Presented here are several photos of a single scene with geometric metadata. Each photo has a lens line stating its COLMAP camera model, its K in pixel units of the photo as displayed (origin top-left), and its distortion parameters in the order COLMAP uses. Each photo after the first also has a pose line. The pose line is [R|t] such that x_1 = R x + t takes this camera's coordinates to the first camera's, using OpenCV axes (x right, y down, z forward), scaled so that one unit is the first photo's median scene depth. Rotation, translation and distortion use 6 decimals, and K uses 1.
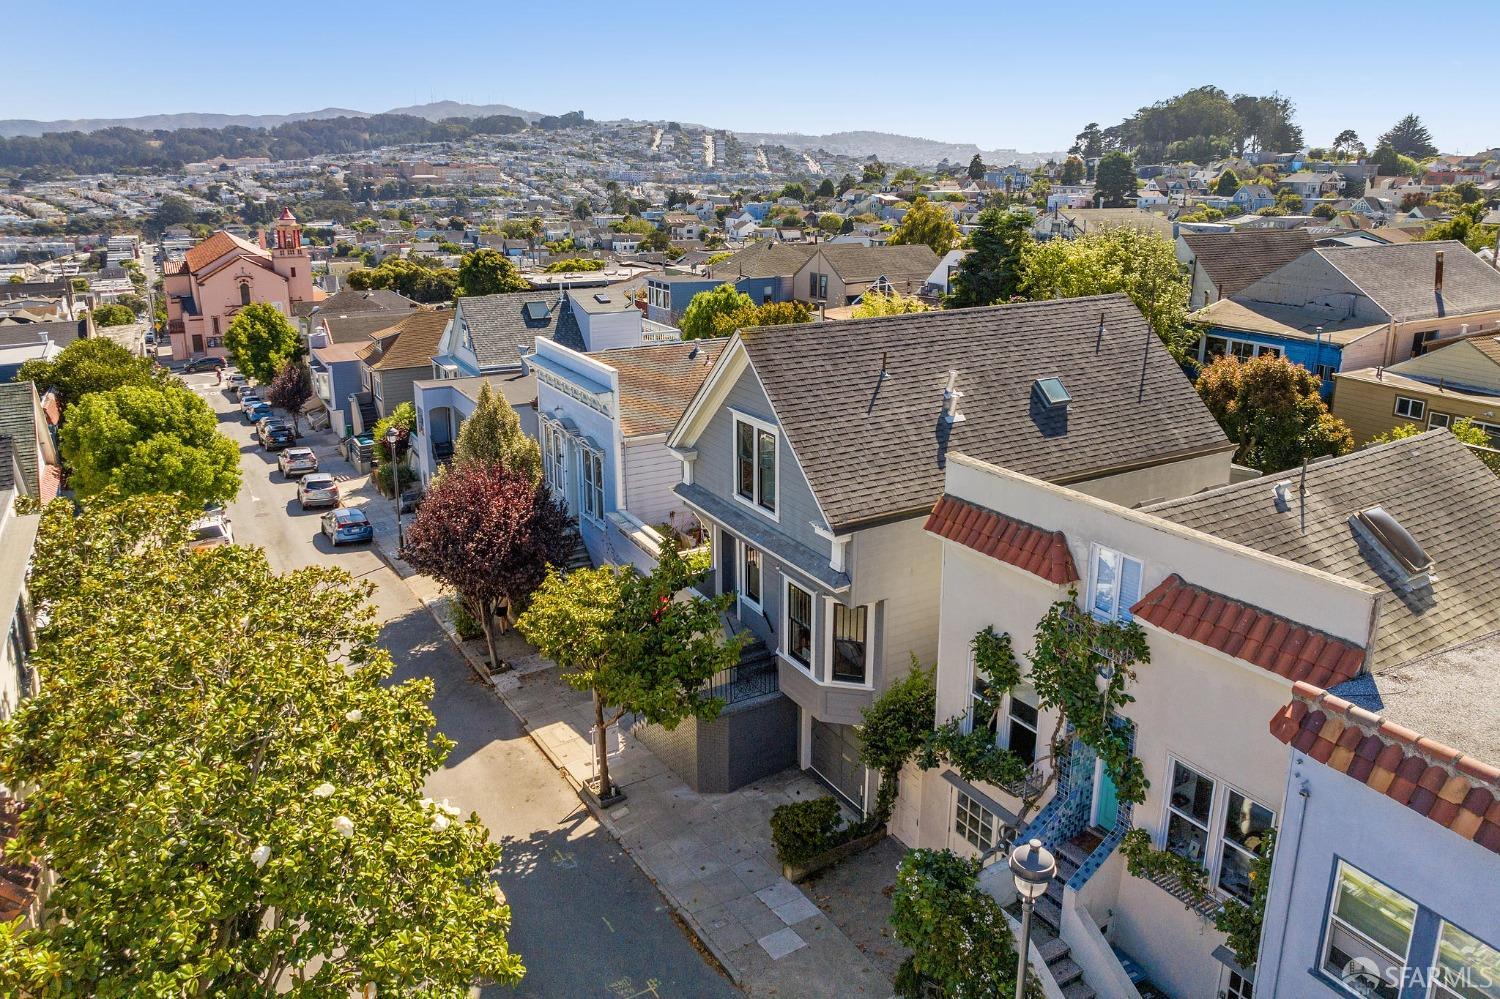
lens RADIAL K [[1100.8, 0, 708.5], [0, 1100.8, 484.5], [0, 0, 1]] dist [-0.001089, -0.026952]
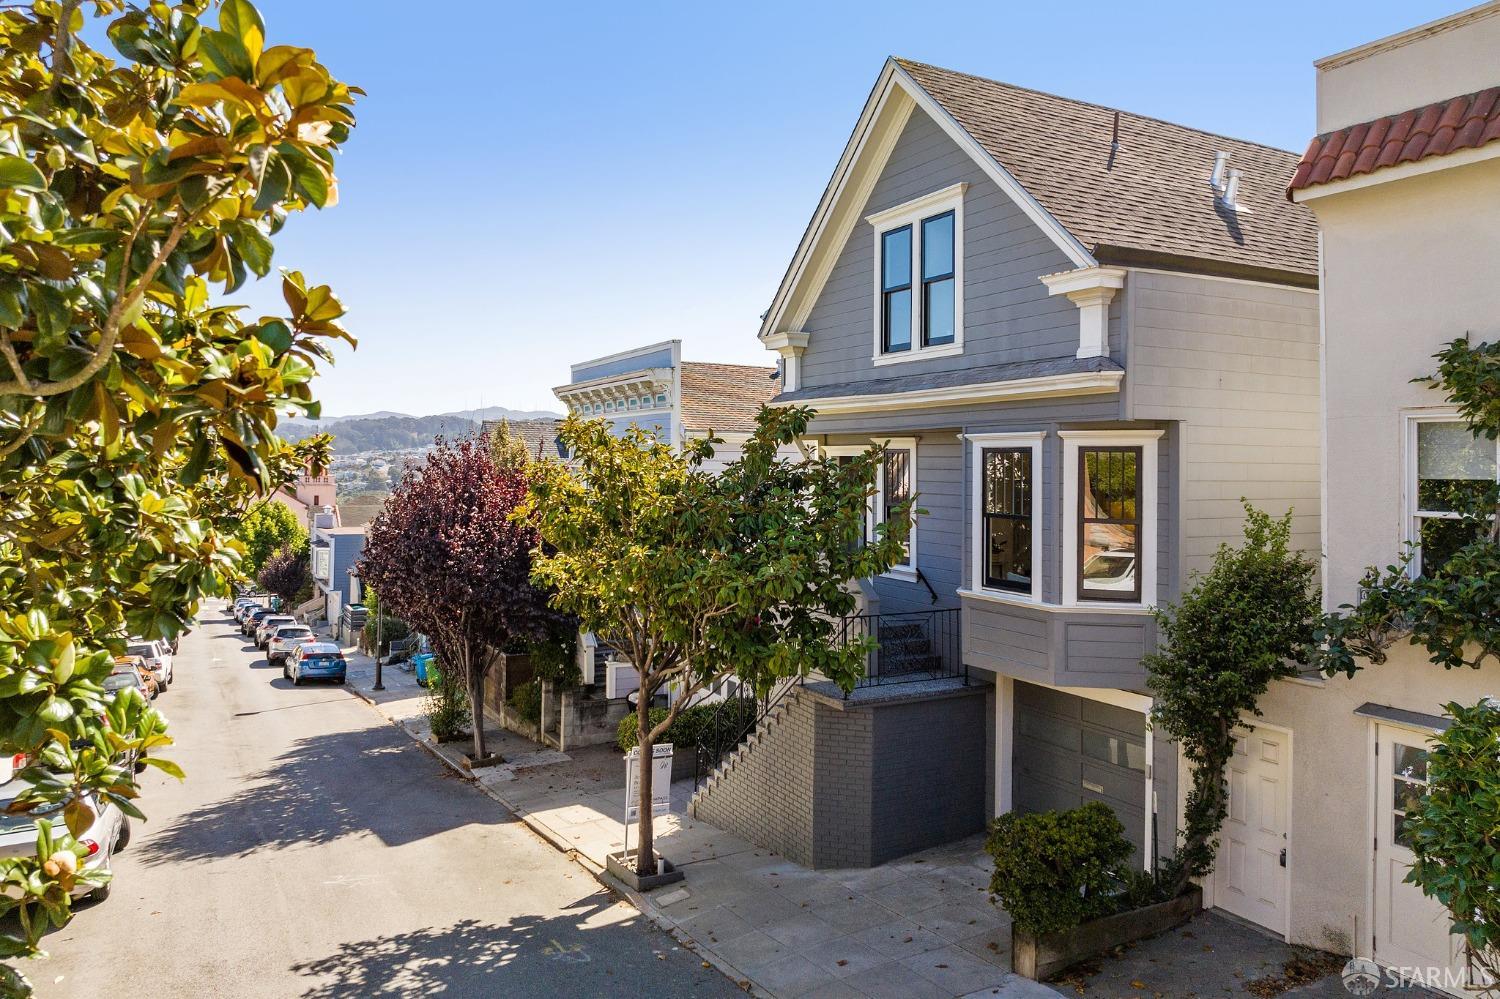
lens RADIAL K [[1100.8, 0, 709.2], [0, 1100.8, 466.9], [0, 0, 1]] dist [-0.001089, -0.026952]
pose [[0.999374, 0.022156, -0.027569, -0.049965], [-0.029345, 0.954547, -0.296613, 0.244143], [0.019744, 0.297236, 0.954600, 0.389554]]
